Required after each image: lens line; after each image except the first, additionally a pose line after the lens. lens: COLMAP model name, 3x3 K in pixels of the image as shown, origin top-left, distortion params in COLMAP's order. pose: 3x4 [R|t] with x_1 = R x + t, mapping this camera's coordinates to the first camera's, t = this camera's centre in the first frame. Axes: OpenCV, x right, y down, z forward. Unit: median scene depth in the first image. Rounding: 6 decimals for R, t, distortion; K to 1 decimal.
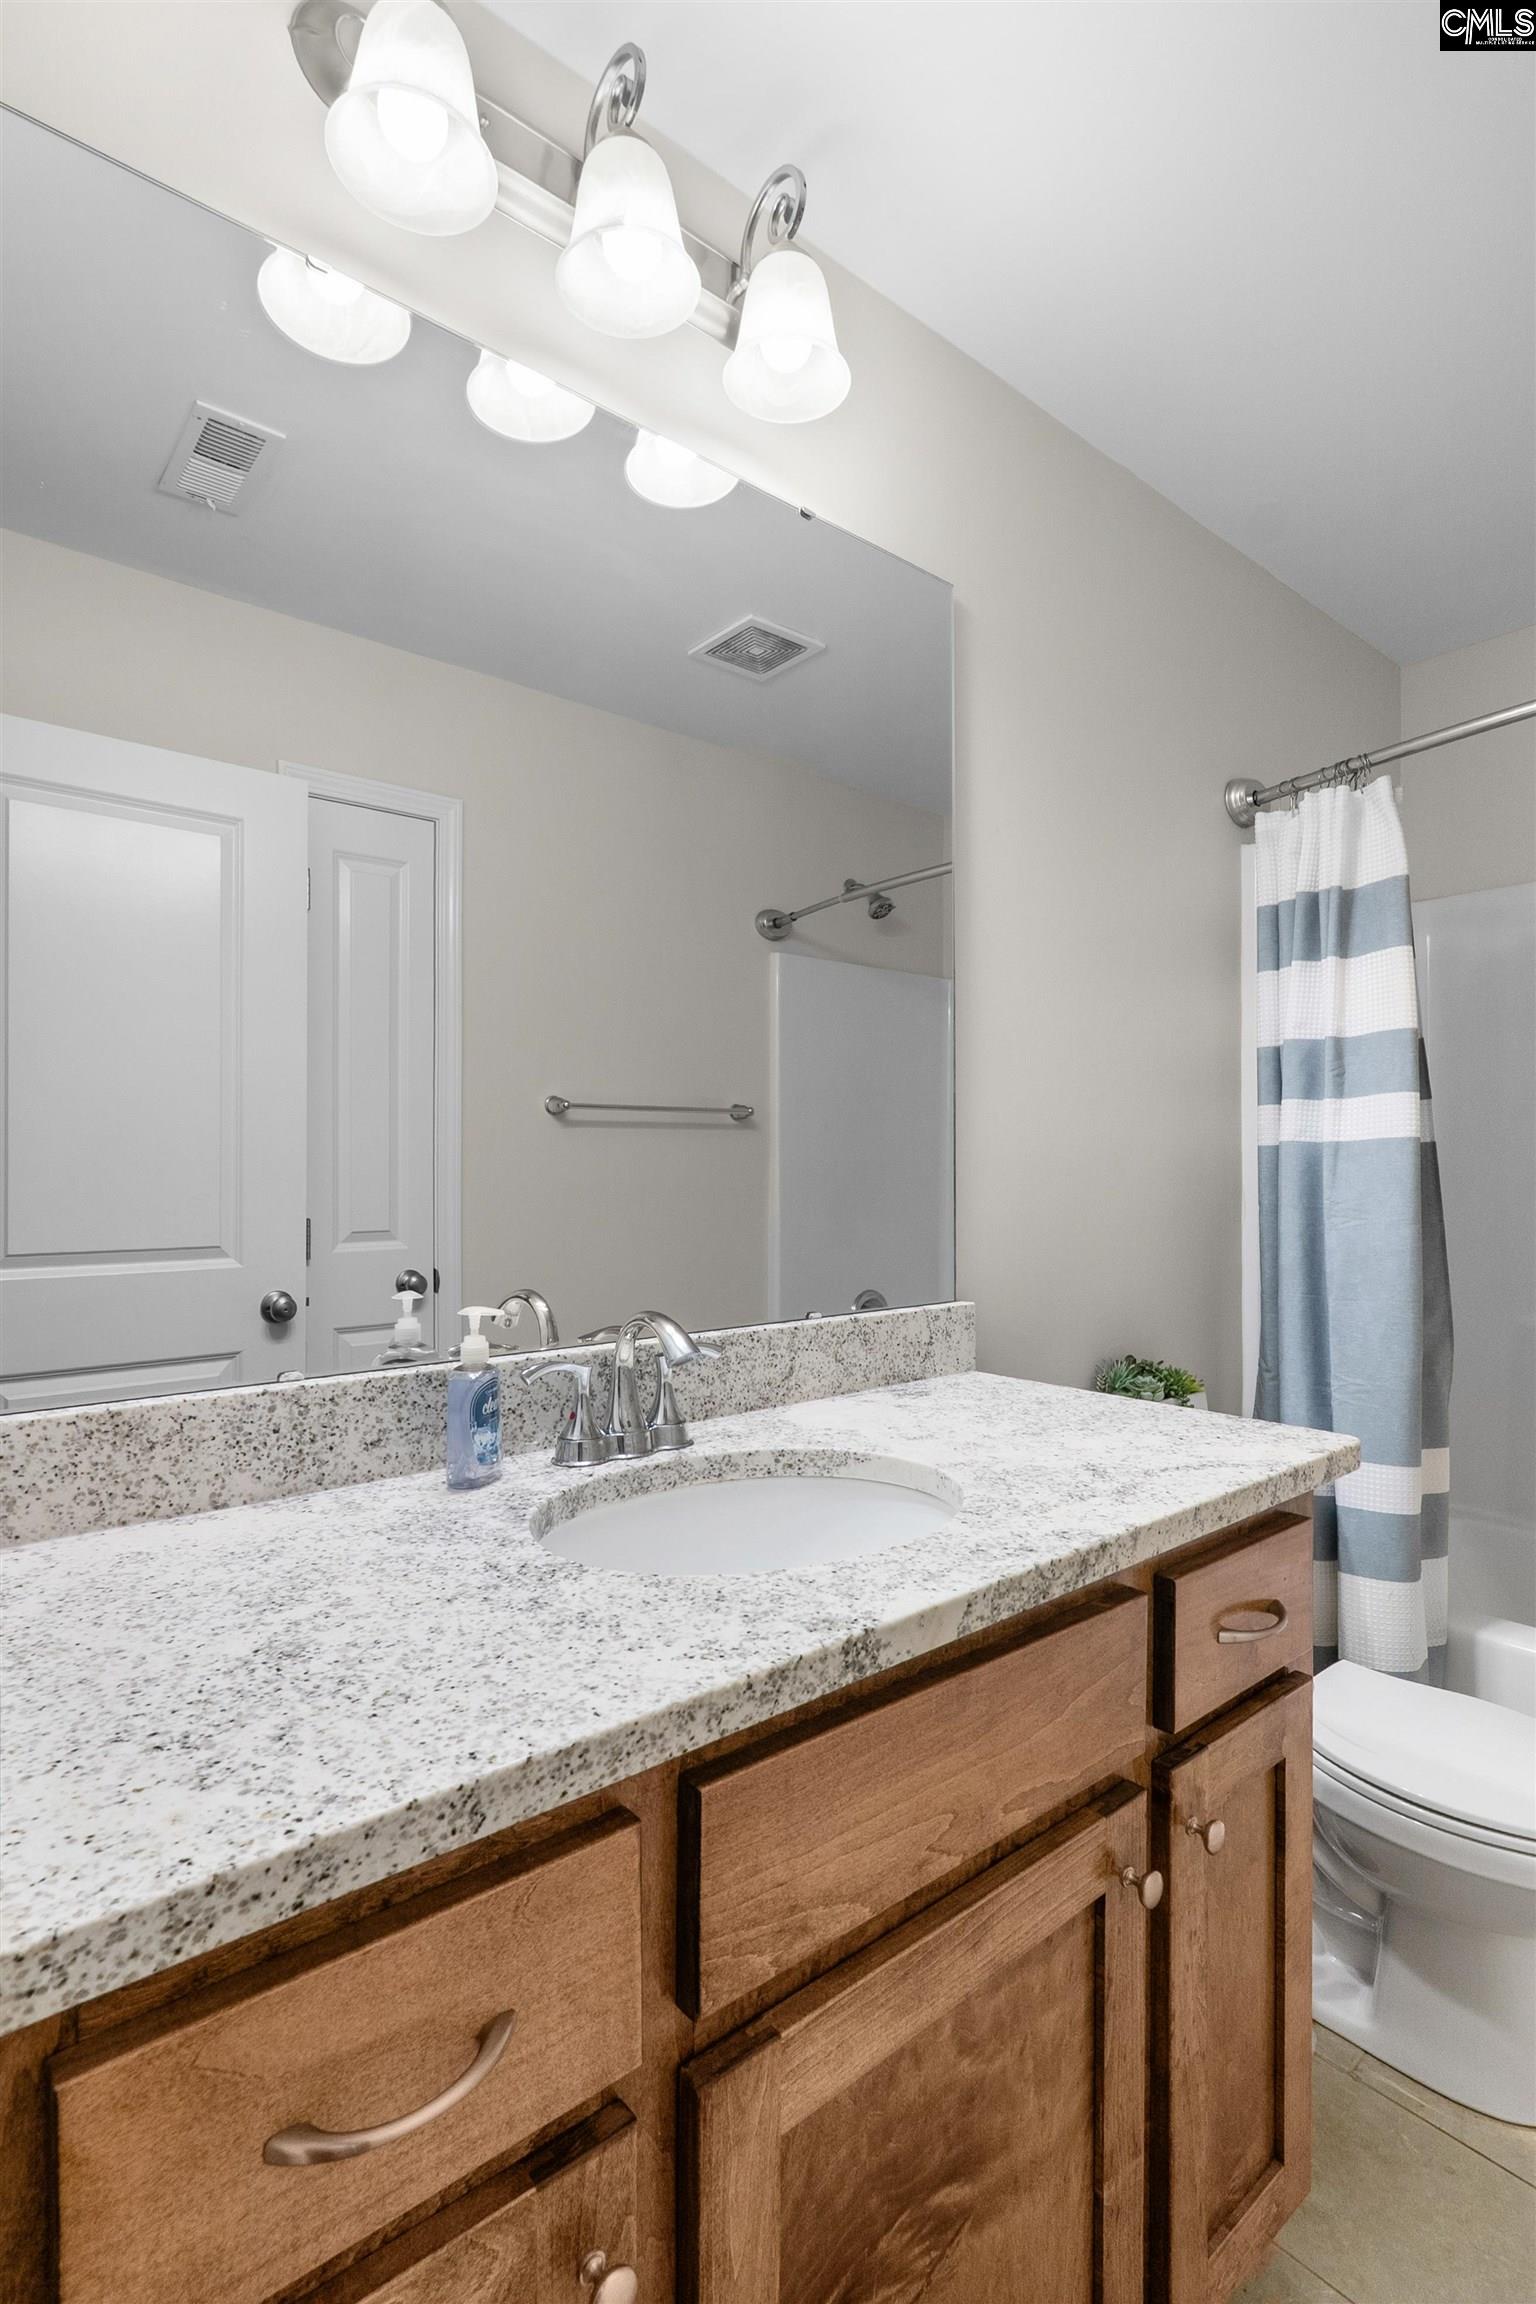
lens RADIAL K [[1063.8, 0, 768.0], [0, 1063.8, 1152.0], [0, 0, 1]] dist [-0.003553, 0.000128]
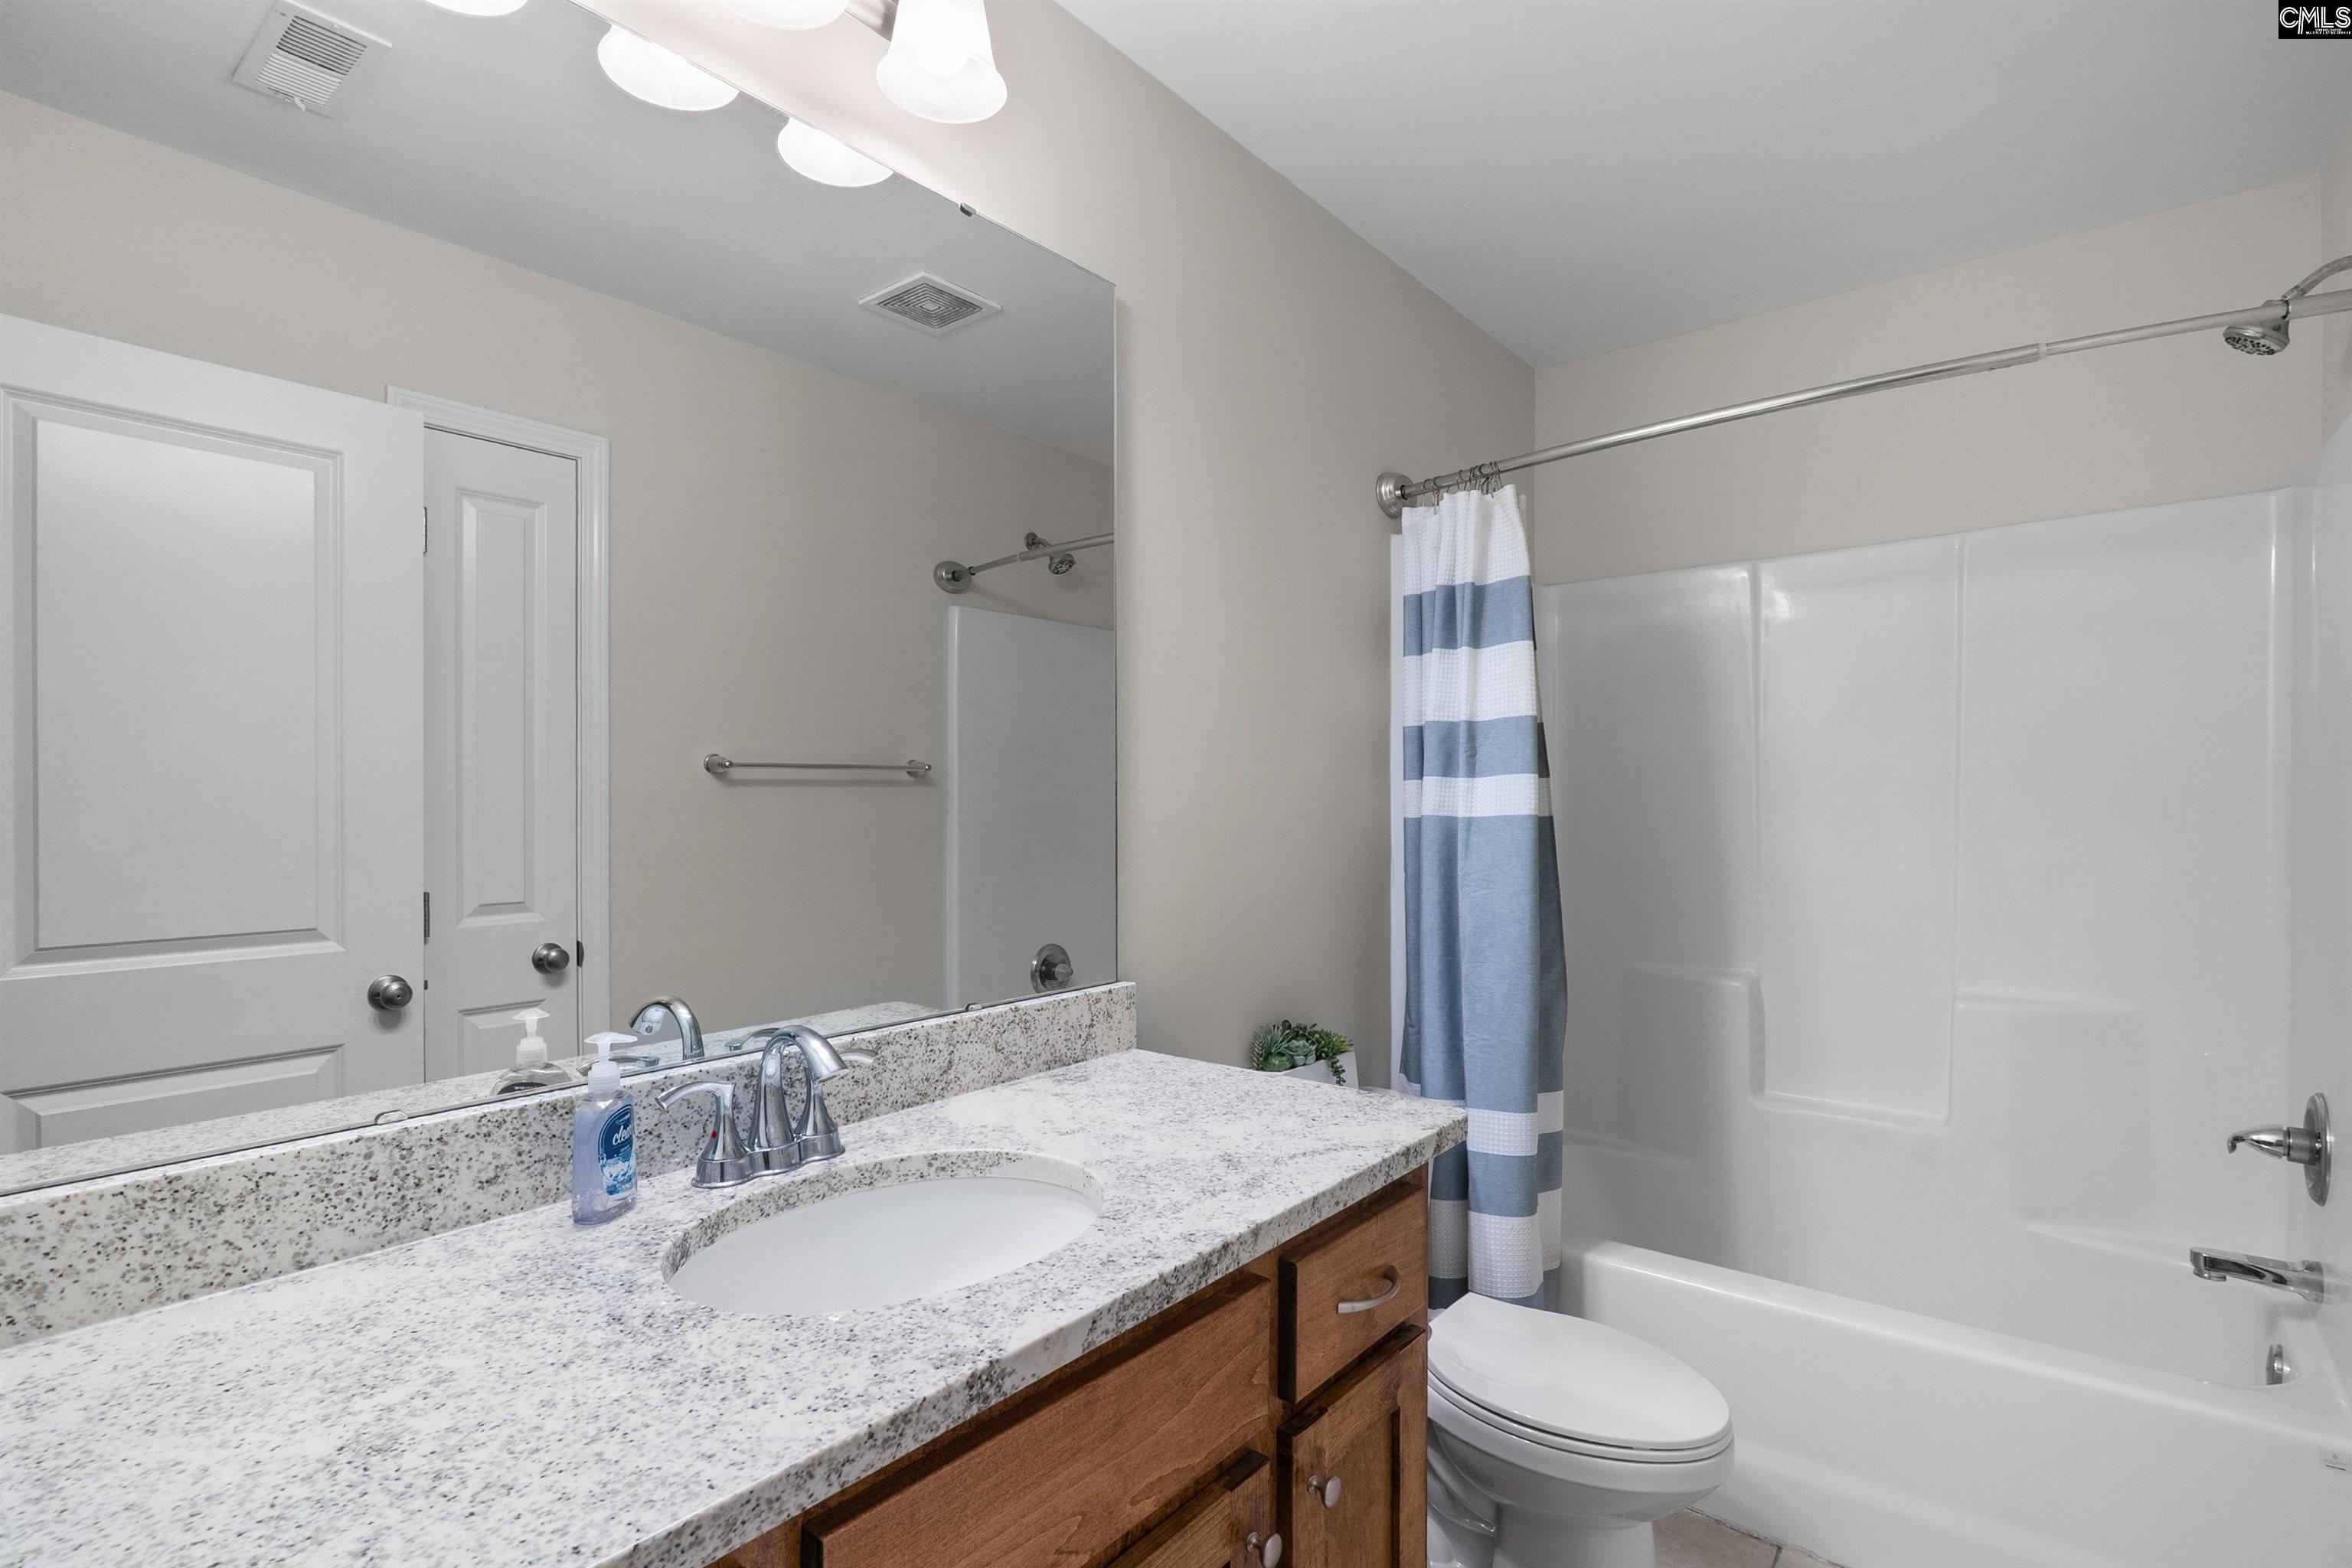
lens RADIAL K [[1079.0, 0, 1164.7], [0, 1079.0, 789.3], [0, 0, 1]] dist [-0.003234, -0.000344]
pose [[0.982779, 0.000425, 0.184785, 0.044519], [-0.002347, 0.999945, 0.010184, -0.089953], [-0.184770, -0.010443, 0.982726, -0.052832]]
